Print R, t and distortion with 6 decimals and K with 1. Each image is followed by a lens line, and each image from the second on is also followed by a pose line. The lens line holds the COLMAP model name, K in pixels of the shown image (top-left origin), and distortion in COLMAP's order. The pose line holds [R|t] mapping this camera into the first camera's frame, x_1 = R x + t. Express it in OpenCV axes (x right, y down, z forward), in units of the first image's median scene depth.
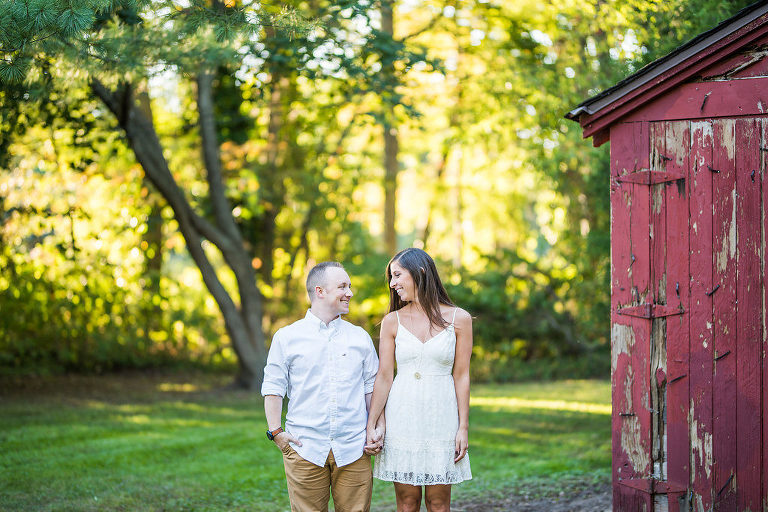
lens RADIAL K [[1733.3, 0, 380.5], [0, 1733.3, 256.4], [0, 0, 1]] dist [-0.055386, 0.000000]
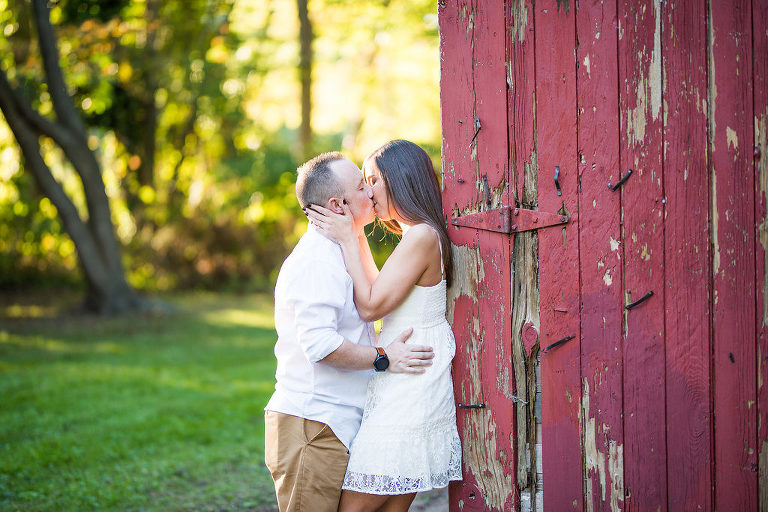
lens RADIAL K [[1733.3, 0, 387.0], [0, 1733.3, 256.4], [0, 0, 1]] dist [-0.055386, 0.000000]
pose [[0.999341, -0.021312, 0.029382, 0.101844], [0.019584, 0.998130, 0.057902, 0.010592], [-0.030561, -0.057288, 0.997890, 0.456550]]
